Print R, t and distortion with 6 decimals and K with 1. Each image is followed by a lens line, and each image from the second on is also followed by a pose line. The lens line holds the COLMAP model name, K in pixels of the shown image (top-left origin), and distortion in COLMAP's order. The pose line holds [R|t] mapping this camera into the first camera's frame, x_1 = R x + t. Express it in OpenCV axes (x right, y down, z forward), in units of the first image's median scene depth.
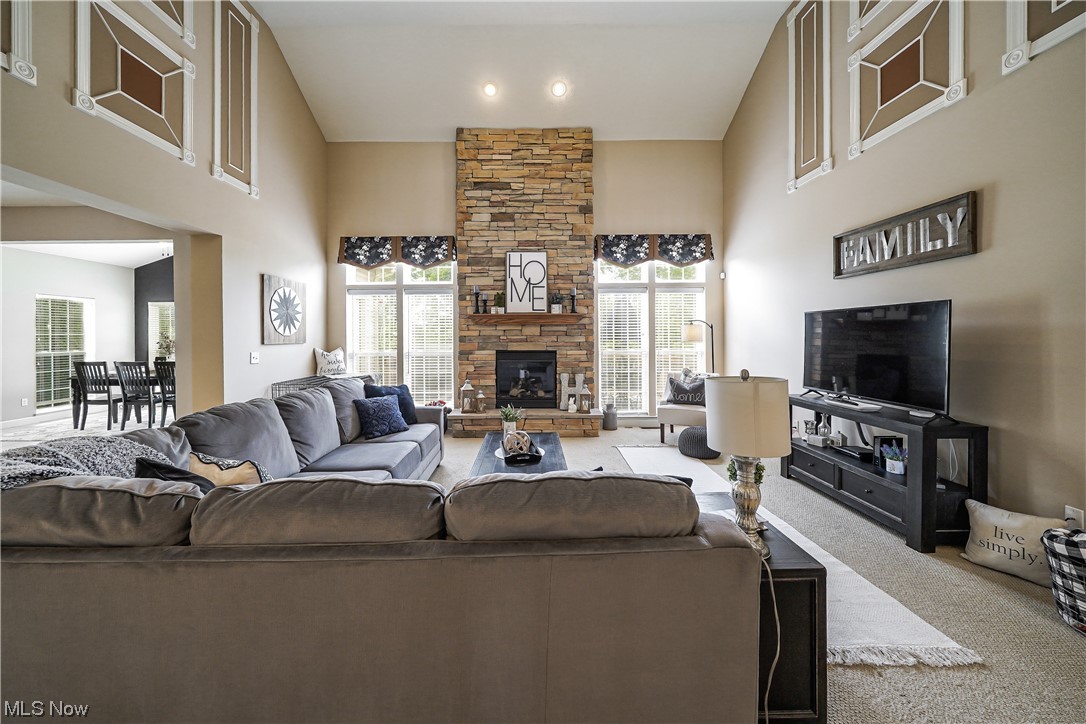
lens RADIAL K [[377.3, 0, 526.5], [0, 377.3, 343.9], [0, 0, 1]] dist [-0.001704, -0.000114]
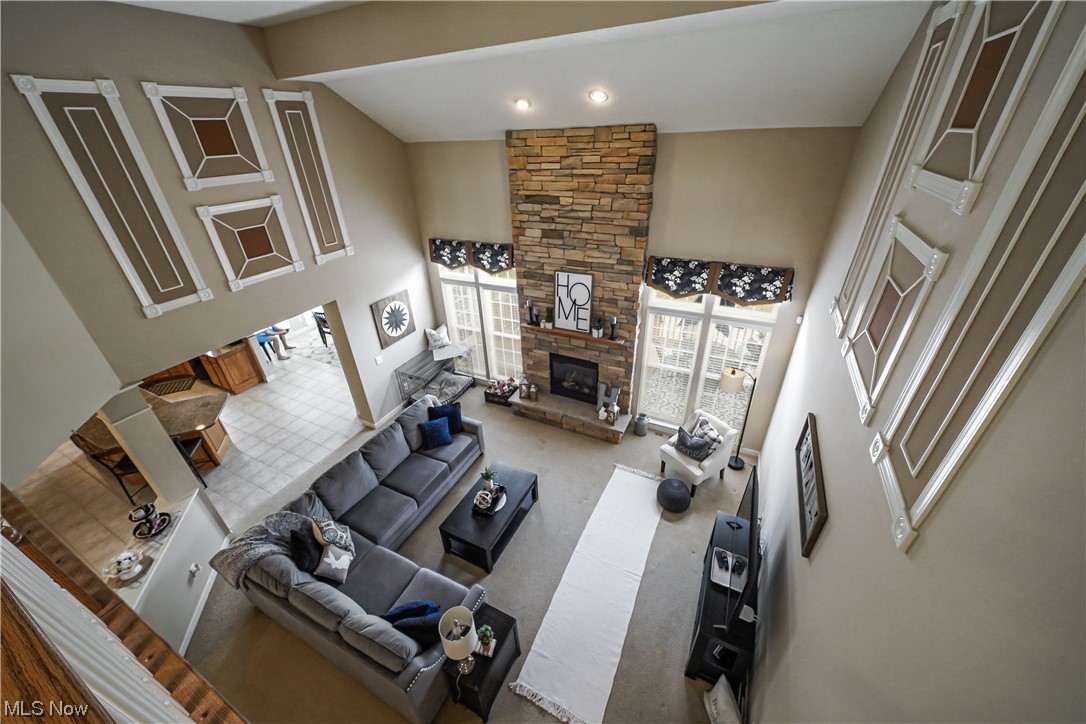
lens RADIAL K [[397.0, 0, 543.0], [0, 397.0, 362.0], [0, 0, 1]] dist [0.001823, 0.000028]
pose [[0.893688, 0.199213, -0.402039, 0.396836], [0.028911, 0.868603, 0.494665, -0.559181], [0.447756, -0.453700, 0.770501, 0.042020]]
